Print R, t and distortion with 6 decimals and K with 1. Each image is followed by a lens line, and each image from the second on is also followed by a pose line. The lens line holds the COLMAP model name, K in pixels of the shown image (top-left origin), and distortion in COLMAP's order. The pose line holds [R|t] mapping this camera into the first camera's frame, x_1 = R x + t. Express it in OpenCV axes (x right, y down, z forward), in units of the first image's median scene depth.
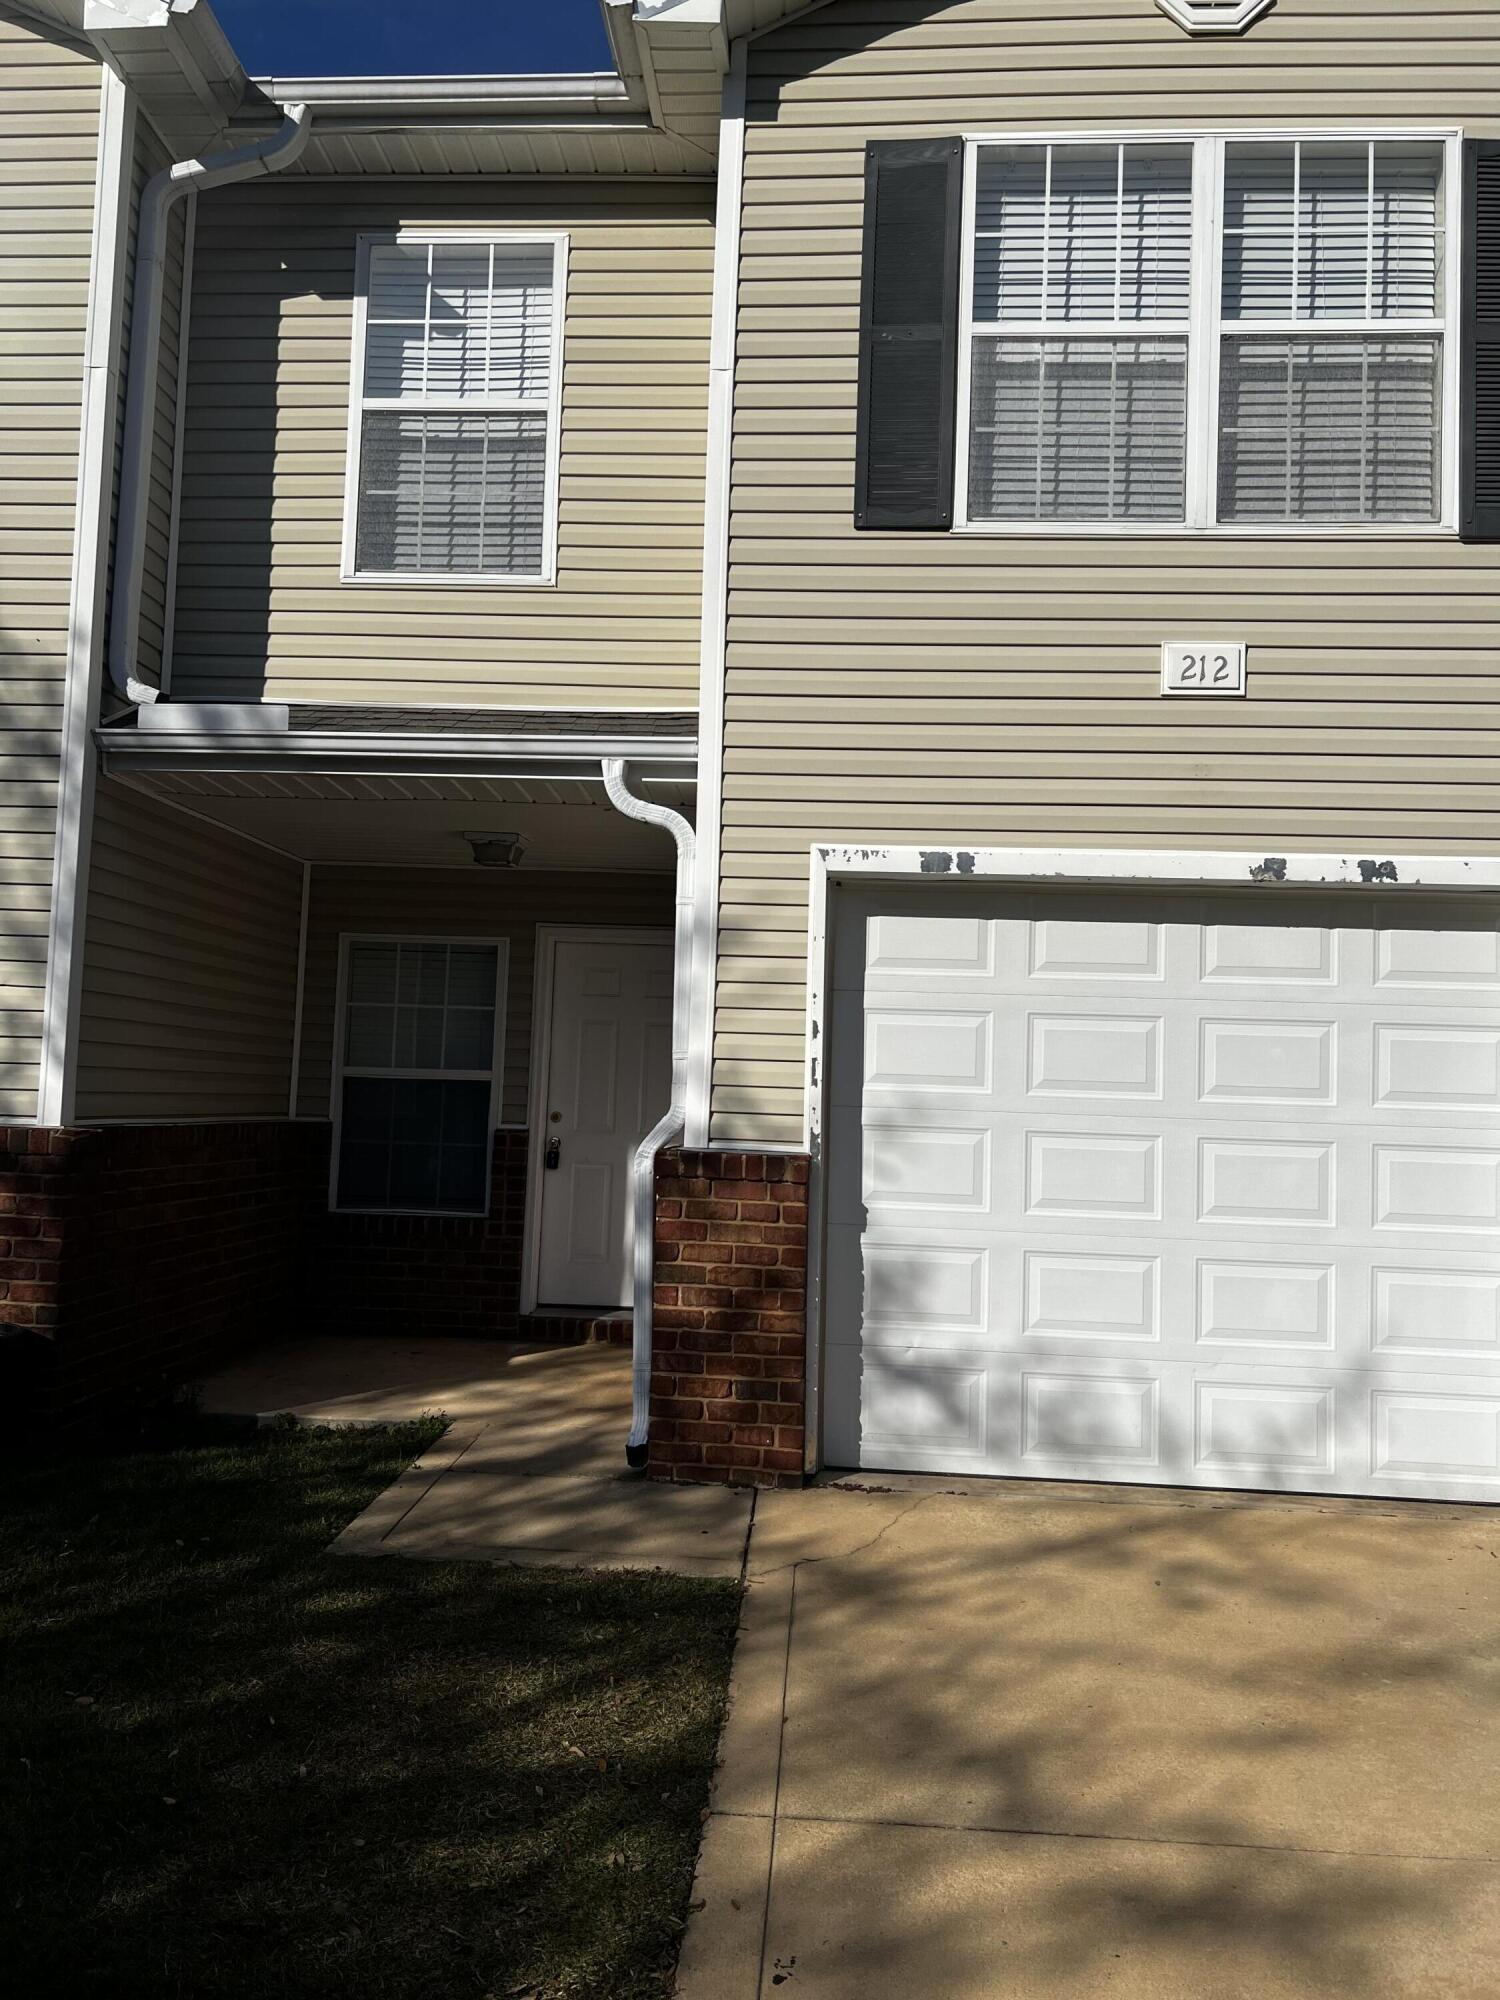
lens RADIAL K [[1491.2, 0, 742.4], [0, 1491.2, 999.8], [0, 0, 1]] dist [0.057015, -0.057203]
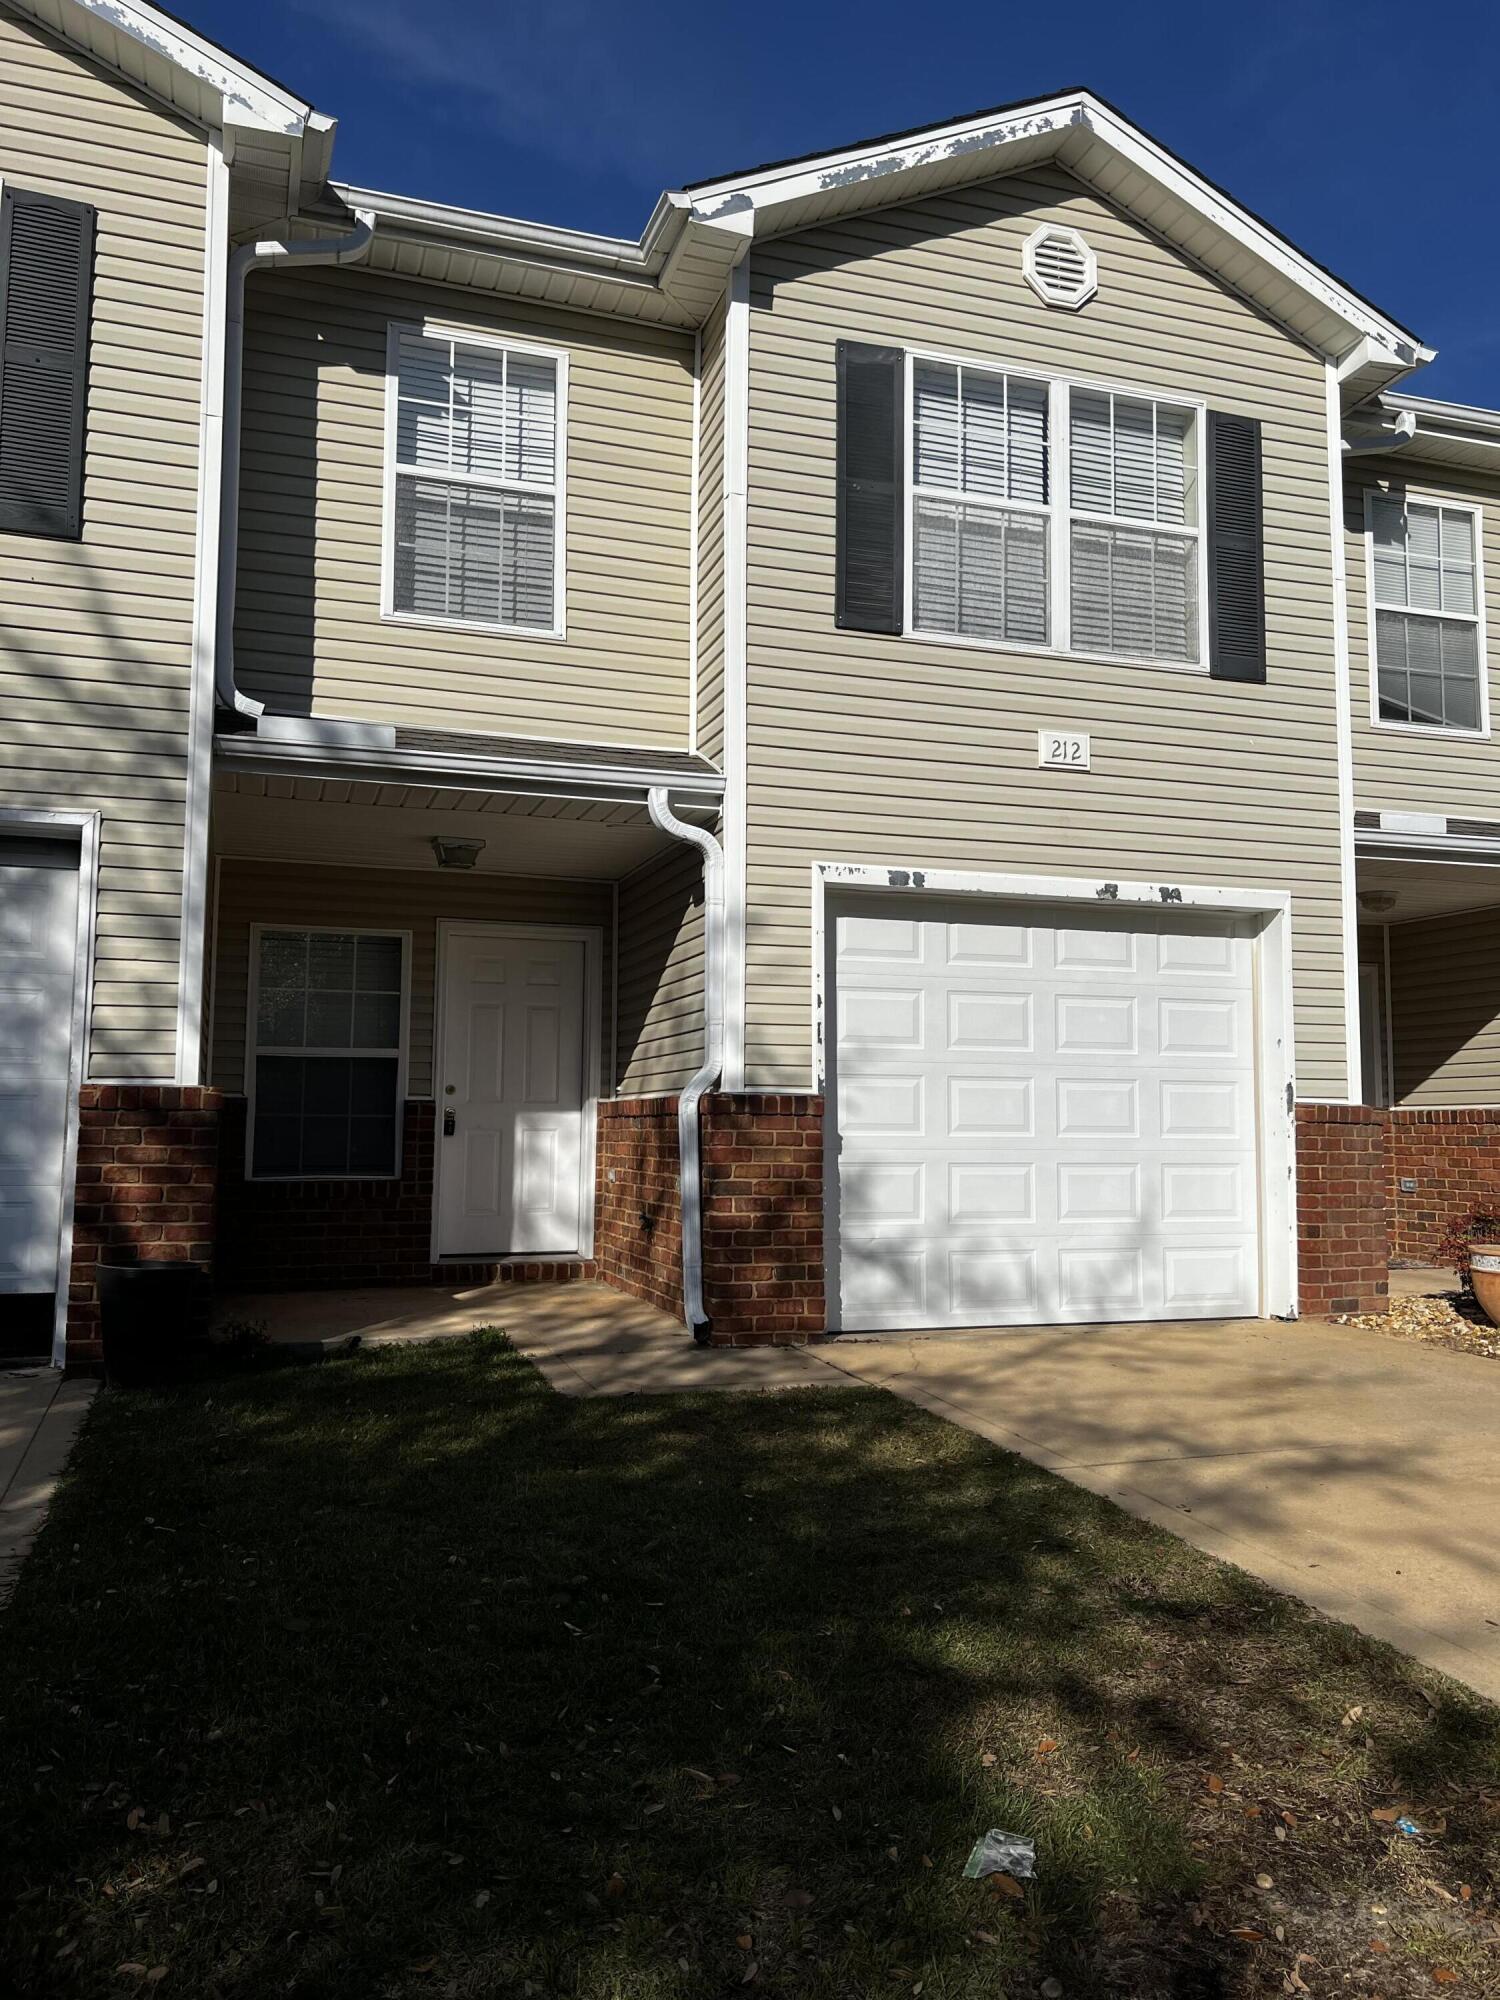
lens RADIAL K [[1491.2, 0, 751.5], [0, 1491.2, 995.5], [0, 0, 1]] dist [0.057015, -0.057203]
pose [[0.924451, 0.004553, 0.381273, -0.497414], [0.000385, 0.999917, -0.012875, 0.031149], [-0.381300, 0.012049, 0.924373, -0.198274]]
